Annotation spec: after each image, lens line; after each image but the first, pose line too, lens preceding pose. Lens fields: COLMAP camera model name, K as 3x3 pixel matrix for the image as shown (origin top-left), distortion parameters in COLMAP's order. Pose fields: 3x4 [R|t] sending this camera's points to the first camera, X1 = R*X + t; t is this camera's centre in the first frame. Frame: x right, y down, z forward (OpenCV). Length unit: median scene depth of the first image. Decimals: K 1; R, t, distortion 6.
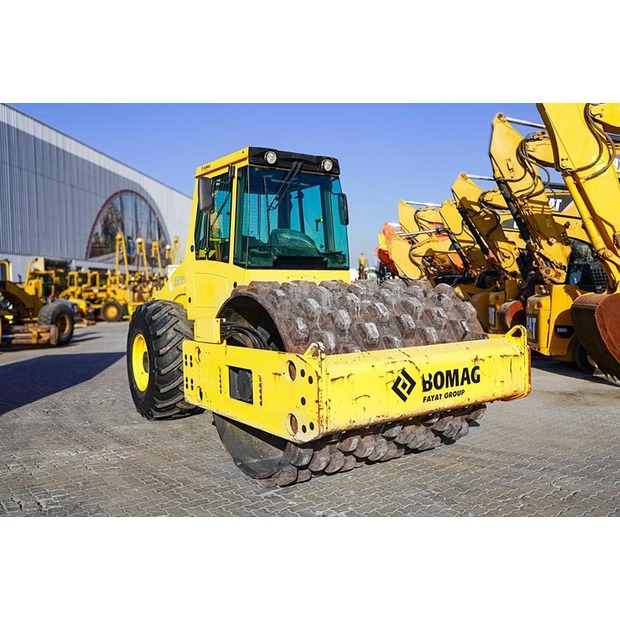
lens RADIAL K [[547.3, 0, 310.0], [0, 547.3, 310.0], [0, 0, 1]] dist [-0.014365, -0.005064]
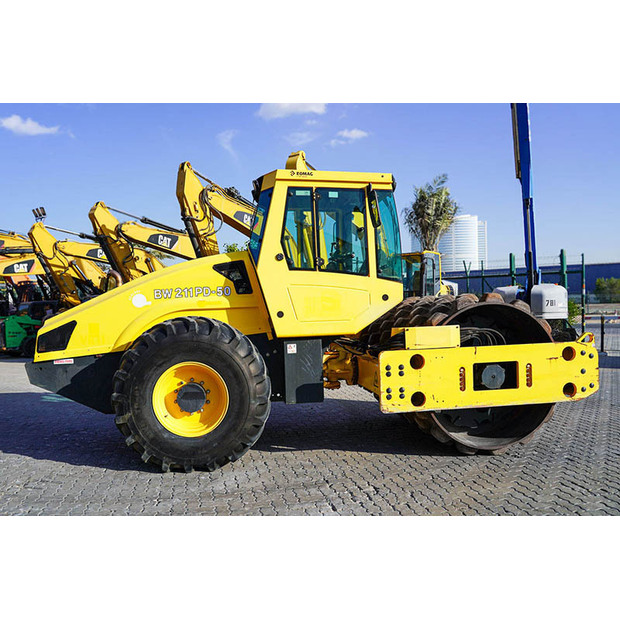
lens RADIAL K [[523.7, 0, 234.3], [0, 523.7, 309.4], [0, 0, 1]] dist [-0.003564, -0.004262]
pose [[0.478884, 0.005947, 0.877858, -0.602708], [0.045988, 0.998434, -0.031851, -0.001402], [-0.876673, 0.055624, 0.477860, 0.394214]]
